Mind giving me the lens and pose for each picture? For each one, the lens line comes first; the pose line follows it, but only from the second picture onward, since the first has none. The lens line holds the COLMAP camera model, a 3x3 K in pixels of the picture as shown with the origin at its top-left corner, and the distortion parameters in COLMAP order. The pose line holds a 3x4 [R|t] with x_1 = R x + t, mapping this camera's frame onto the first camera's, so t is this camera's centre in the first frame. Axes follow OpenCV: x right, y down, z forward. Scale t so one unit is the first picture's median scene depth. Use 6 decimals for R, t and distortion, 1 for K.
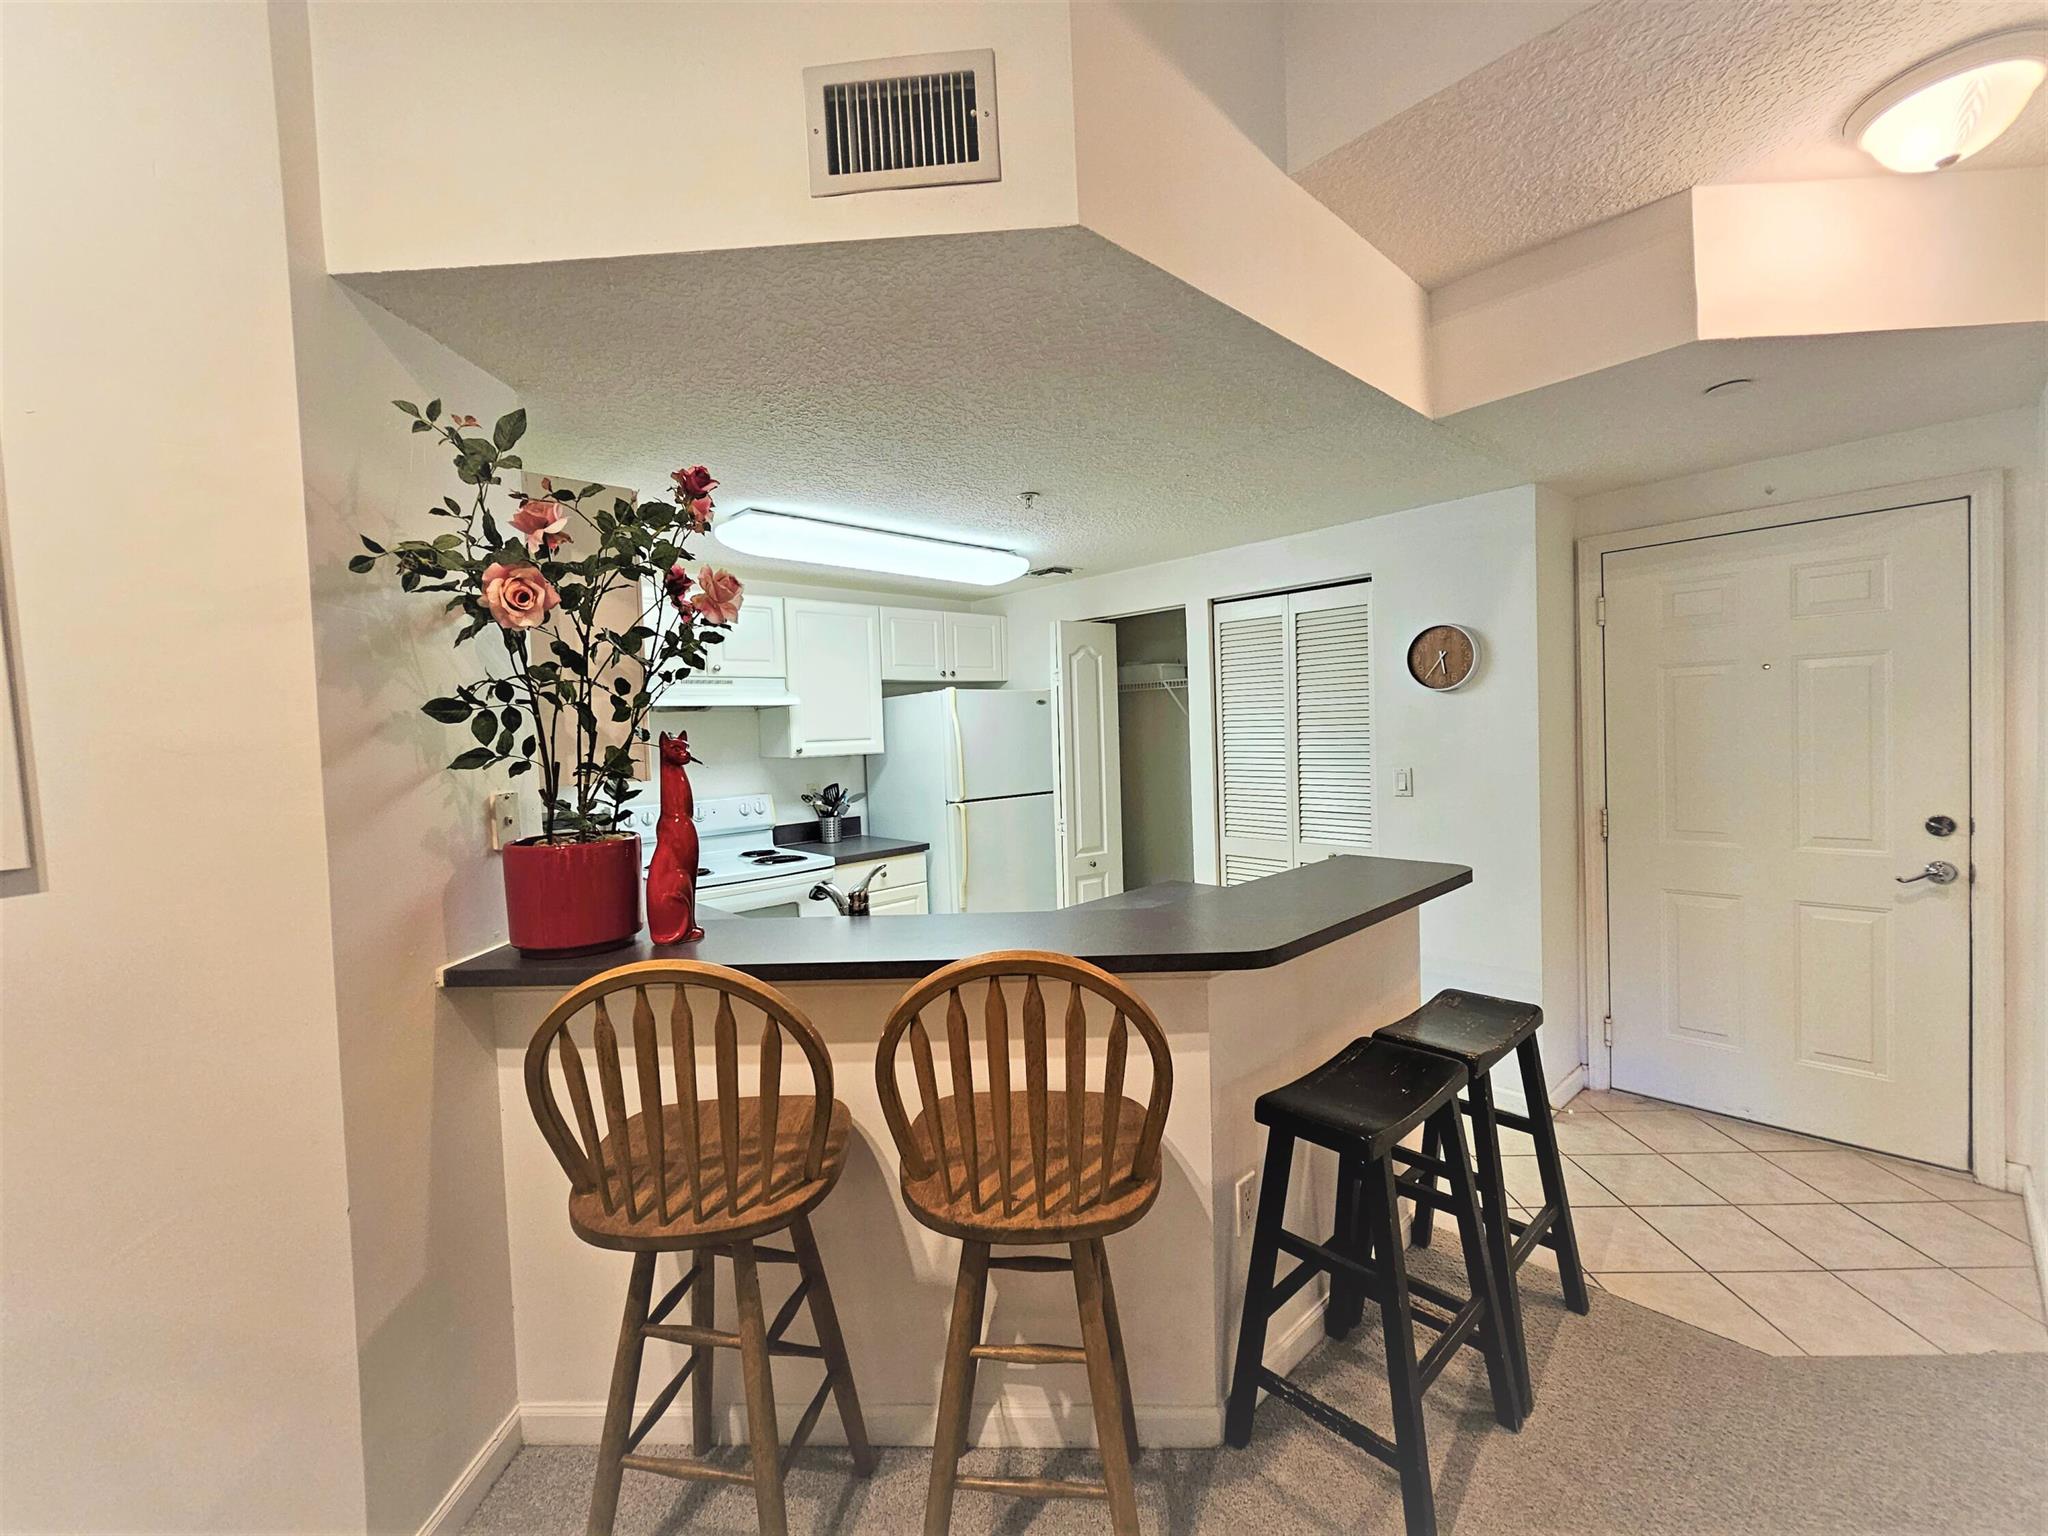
lens RADIAL K [[827.8, 0, 1018.0], [0, 827.8, 767.1], [0, 0, 1]] dist [-0.004276, -0.000642]
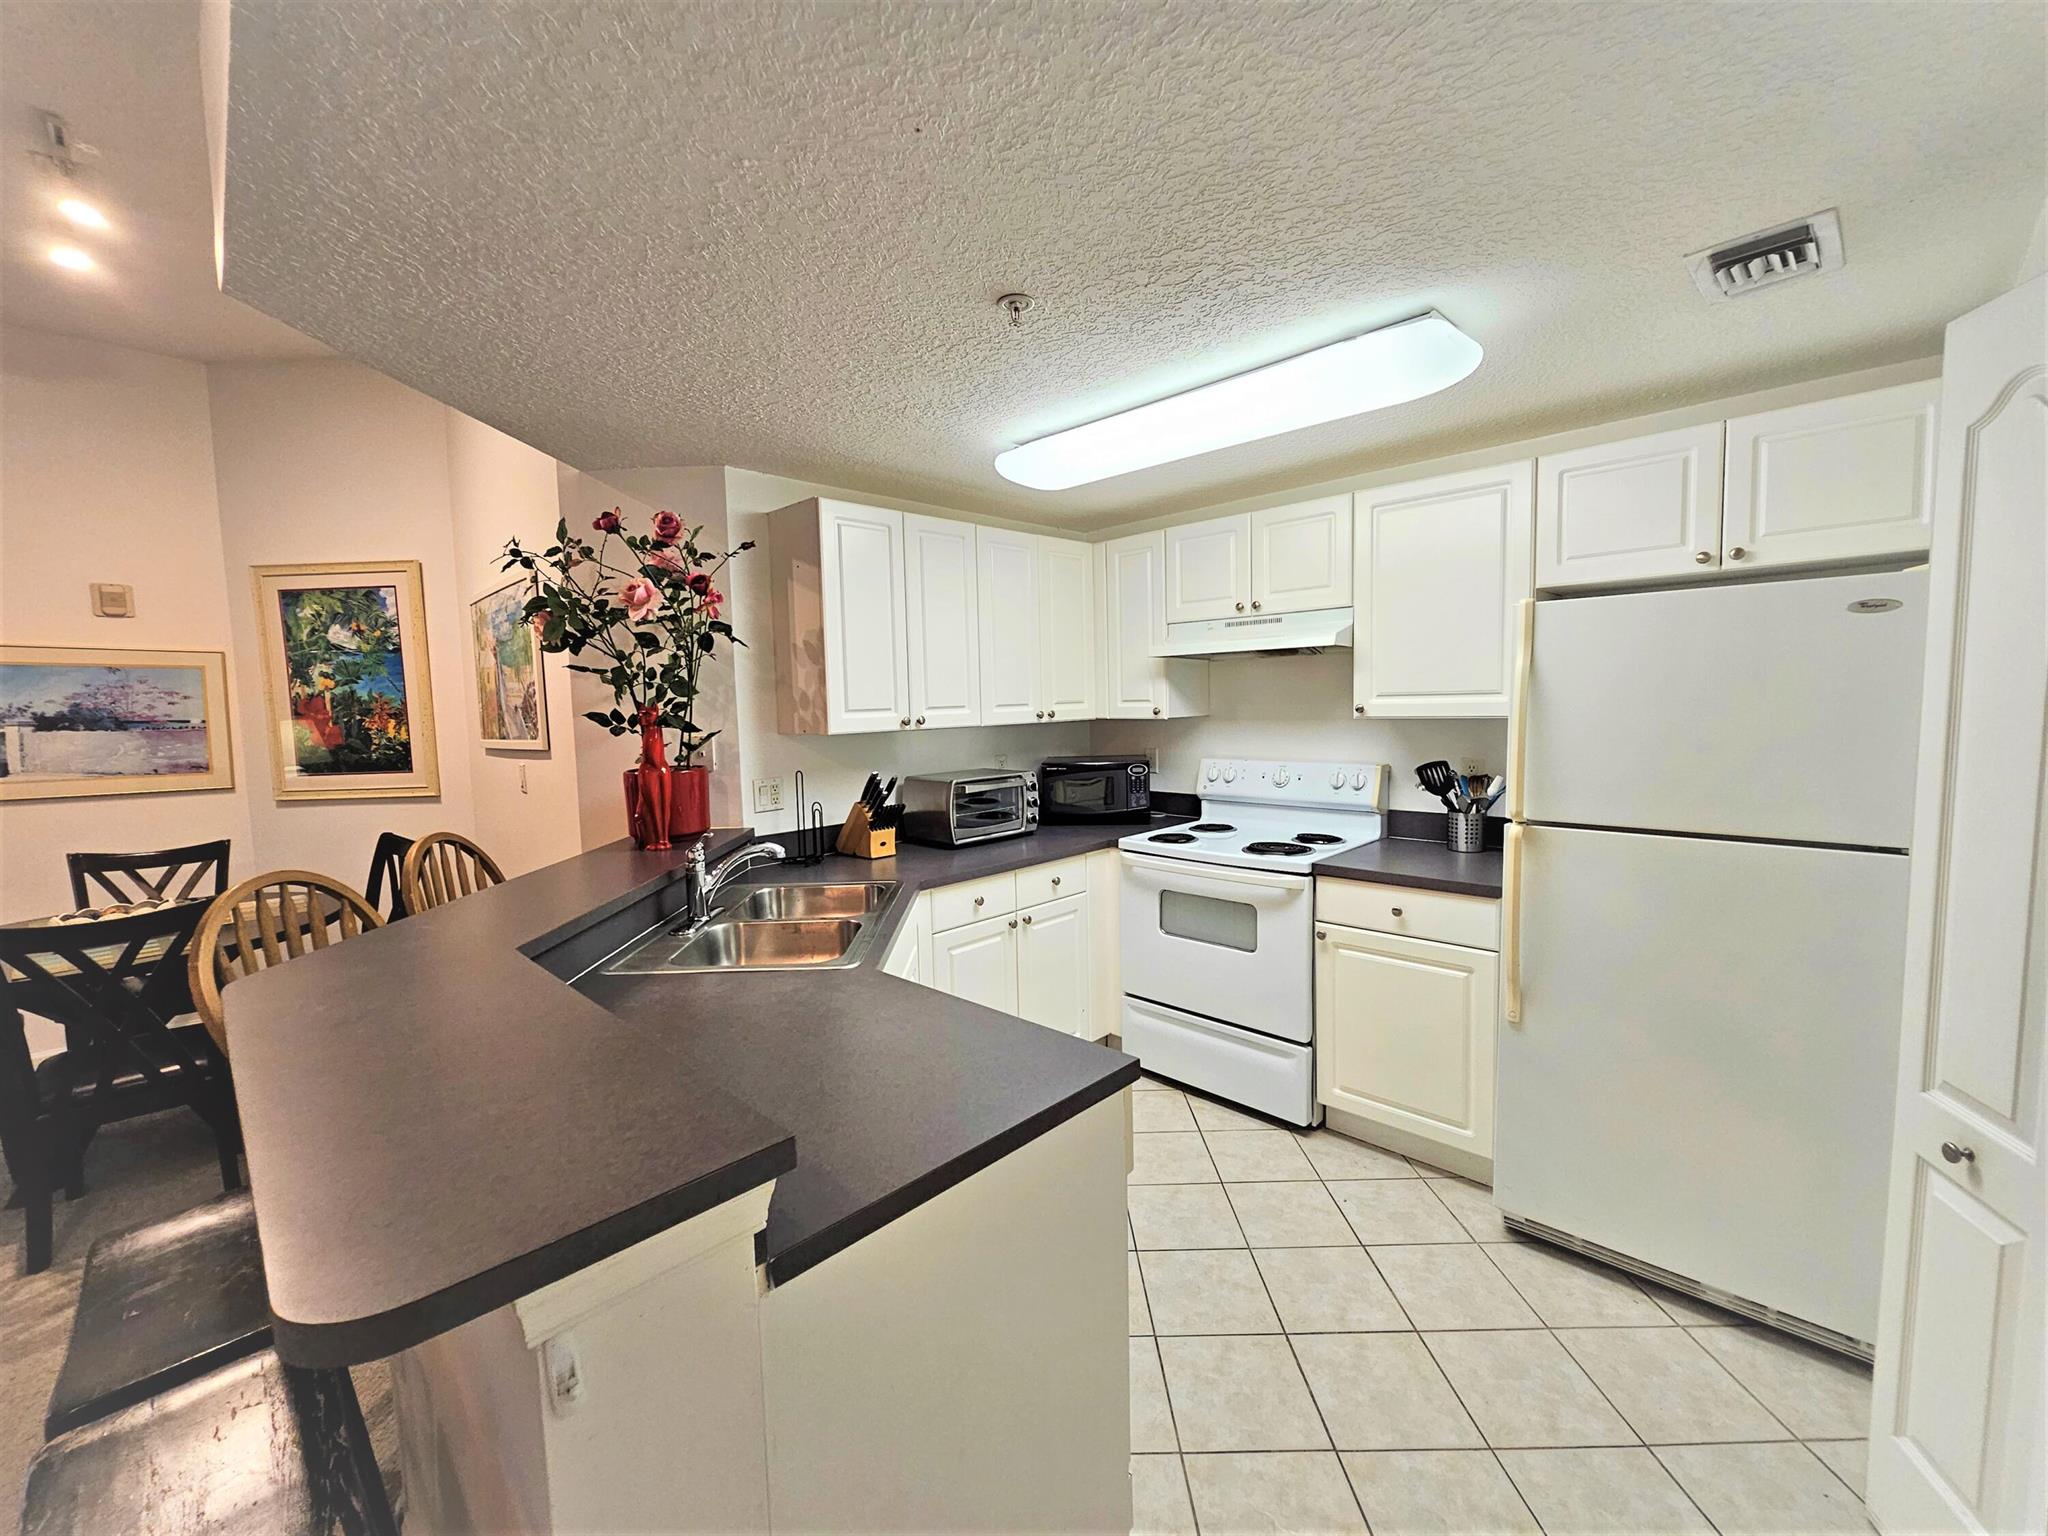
lens RADIAL K [[827.8, 0, 1023.3], [0, 827.8, 762.0], [0, 0, 1]] dist [-0.004276, -0.000642]
pose [[0.035507, 0.112423, -0.993026, 0.980334], [-0.019351, 0.993543, 0.111789, -0.107951], [0.999182, 0.015247, 0.037454, 1.536853]]
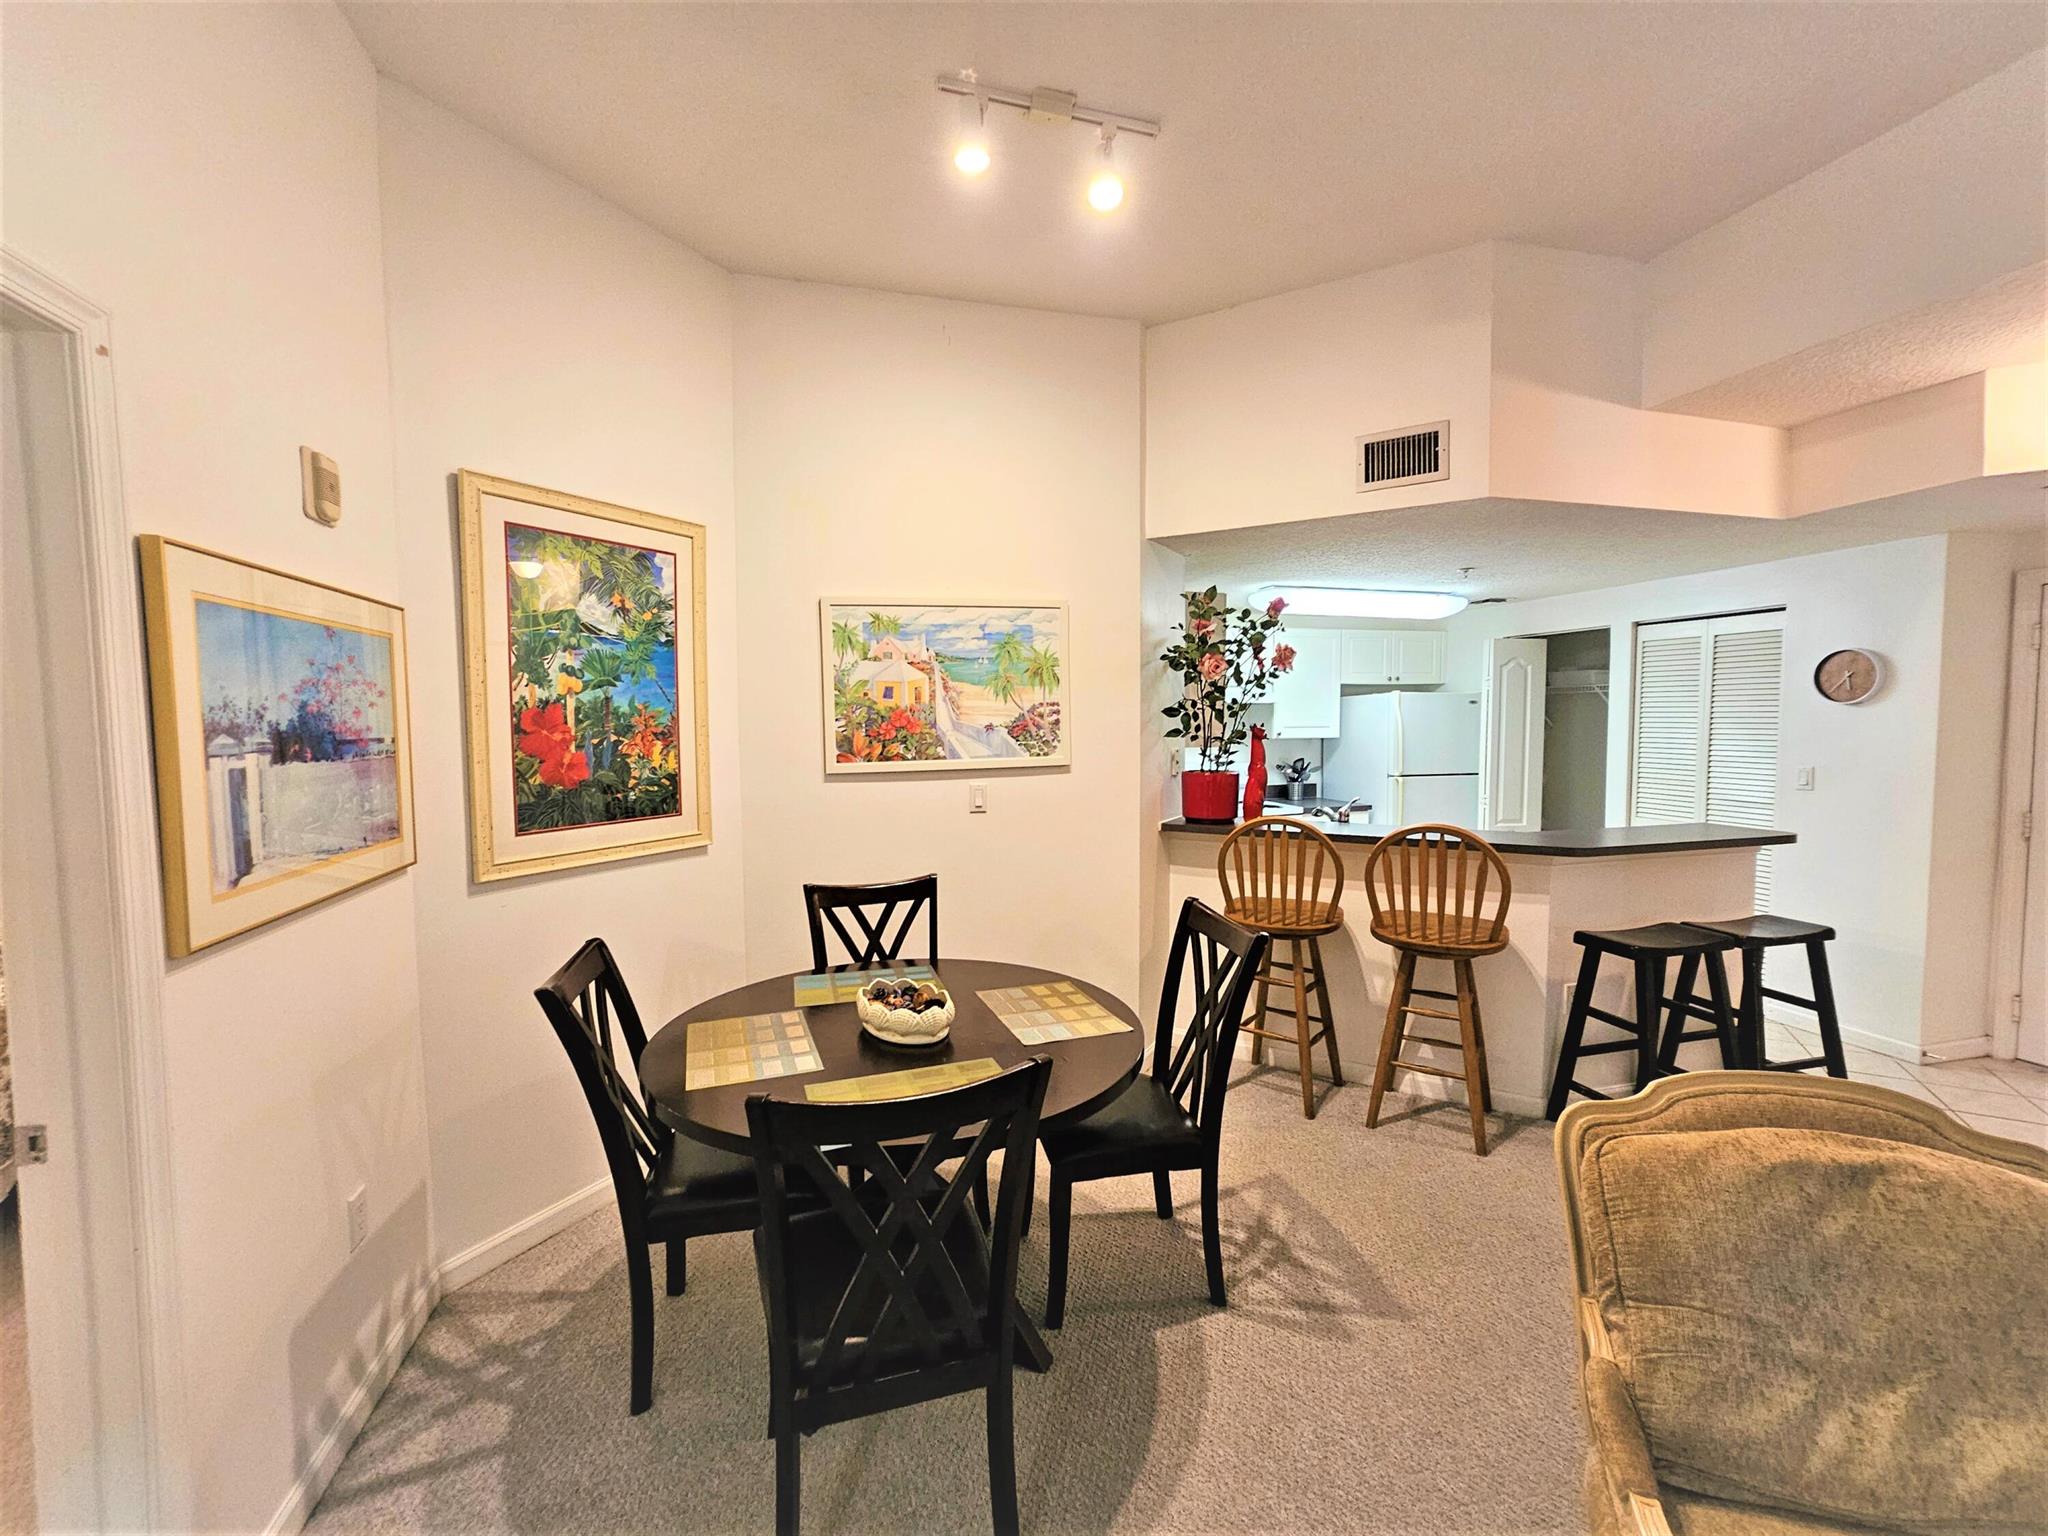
lens RADIAL K [[827.8, 0, 1015.8], [0, 827.8, 769.8], [0, 0, 1]] dist [-0.004276, -0.000642]
pose [[0.880973, 0.056505, -0.469780, 0.029256], [-0.044908, 0.998347, 0.035864, 0.026269], [0.471030, -0.010499, 0.882055, -1.100791]]
